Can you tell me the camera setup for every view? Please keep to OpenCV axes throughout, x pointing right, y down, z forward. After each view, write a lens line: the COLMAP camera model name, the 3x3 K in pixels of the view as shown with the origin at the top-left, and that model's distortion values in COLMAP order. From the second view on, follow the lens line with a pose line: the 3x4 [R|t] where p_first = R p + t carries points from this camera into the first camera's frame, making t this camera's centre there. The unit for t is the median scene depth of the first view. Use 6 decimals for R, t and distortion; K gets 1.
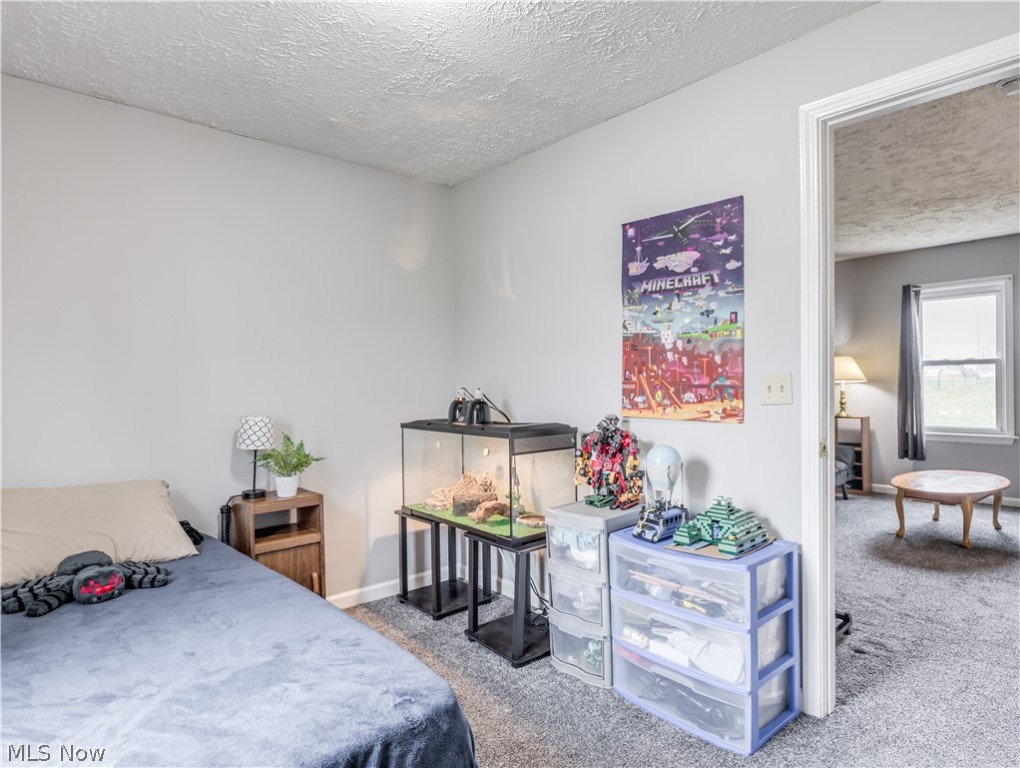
lens RADIAL K [[592.6, 0, 510.7], [0, 592.6, 396.1], [0, 0, 1]] dist [-0.001161, -0.000613]
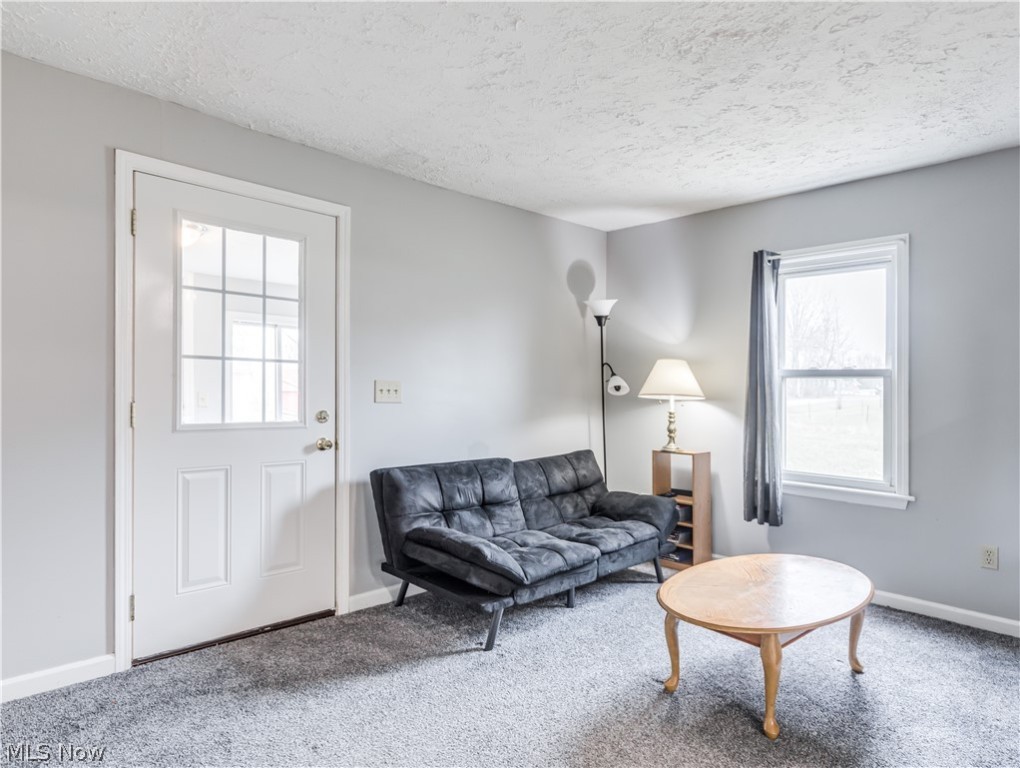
lens RADIAL K [[611.9, 0, 510.0], [0, 611.9, 384.0], [0, 0, 1]] dist [0.001763, 0.000607]
pose [[0.998627, 0.031298, 0.042014, 0.373986], [-0.030344, 0.999272, -0.023141, -0.019533], [-0.042707, 0.021834, 0.998849, 0.348418]]
